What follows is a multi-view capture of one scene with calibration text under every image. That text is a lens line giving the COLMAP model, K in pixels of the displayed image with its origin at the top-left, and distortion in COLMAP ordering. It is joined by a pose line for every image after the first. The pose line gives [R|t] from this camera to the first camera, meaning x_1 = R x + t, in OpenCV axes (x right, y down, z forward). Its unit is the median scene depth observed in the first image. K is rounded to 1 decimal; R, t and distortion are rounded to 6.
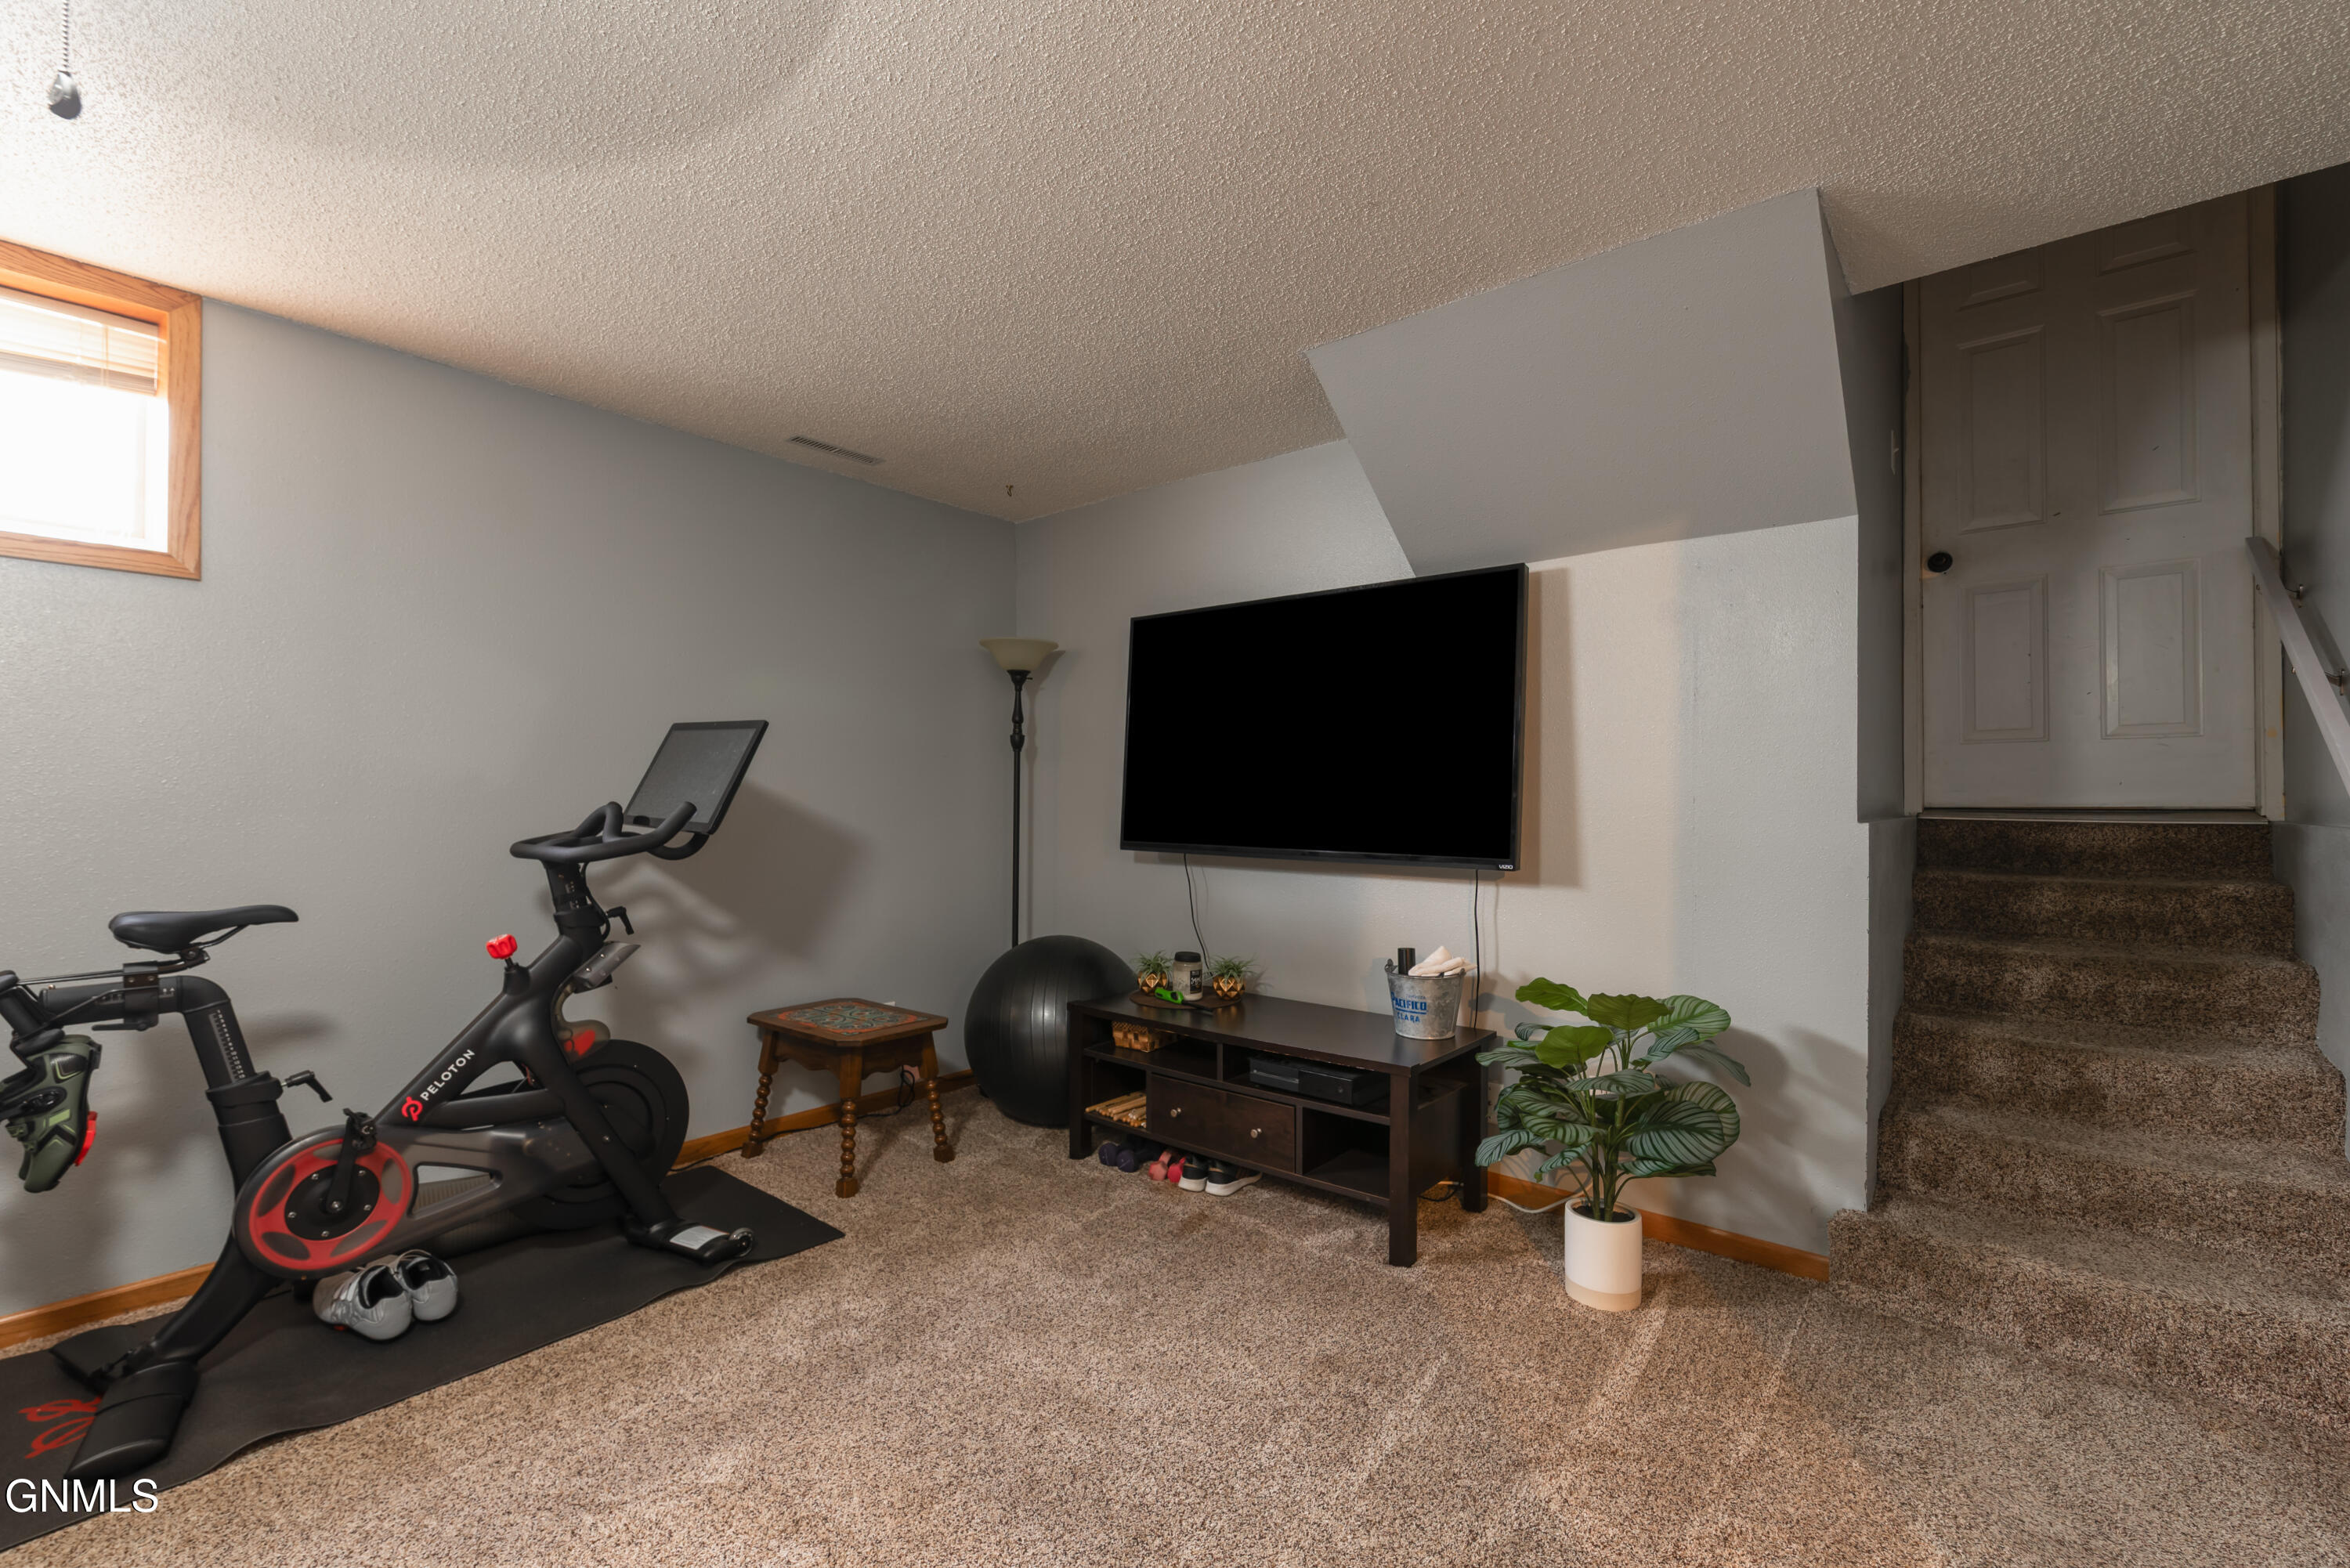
lens RADIAL K [[1012.0, 0, 1191.7], [0, 1012.0, 791.4], [0, 0, 1]] dist [-0.001762, 0.000900]
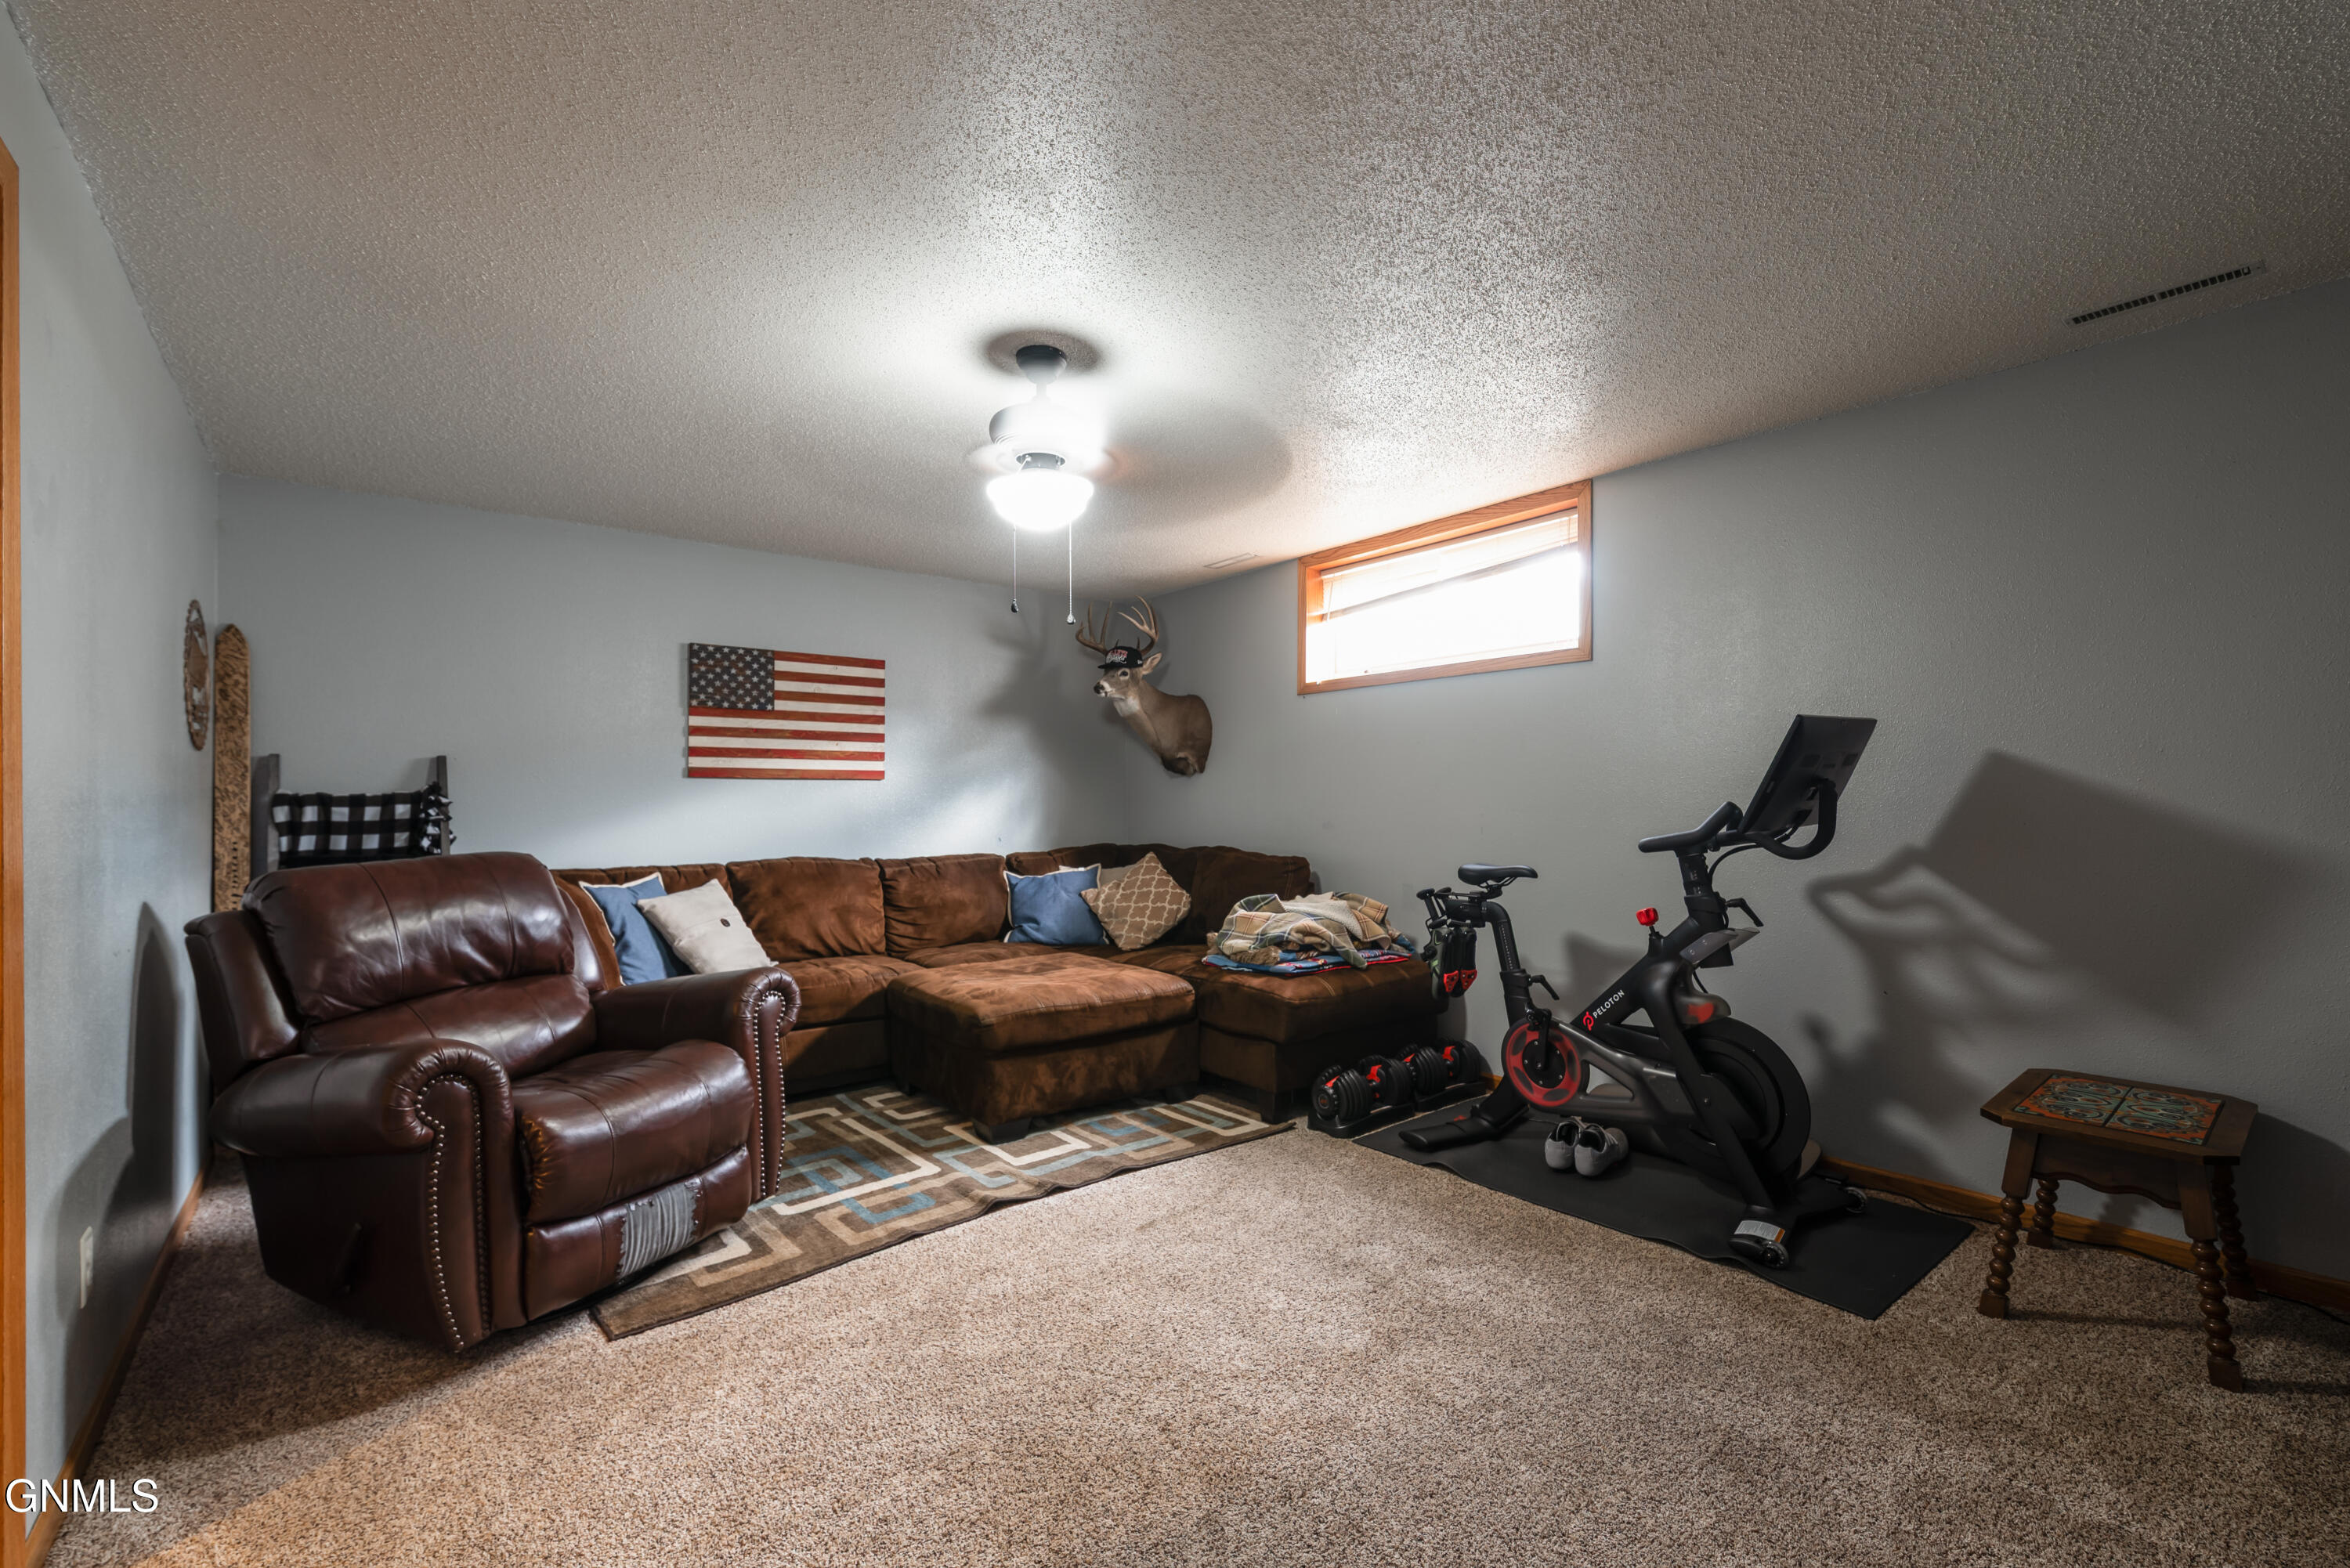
lens RADIAL K [[1012.0, 0, 1186.2], [0, 1012.0, 787.7], [0, 0, 1]] dist [-0.001762, 0.000900]
pose [[-0.206779, -0.020107, -0.978181, 0.646086], [0.008194, 0.999718, -0.022282, 0.016683], [0.978353, -0.012622, -0.206556, 0.676676]]
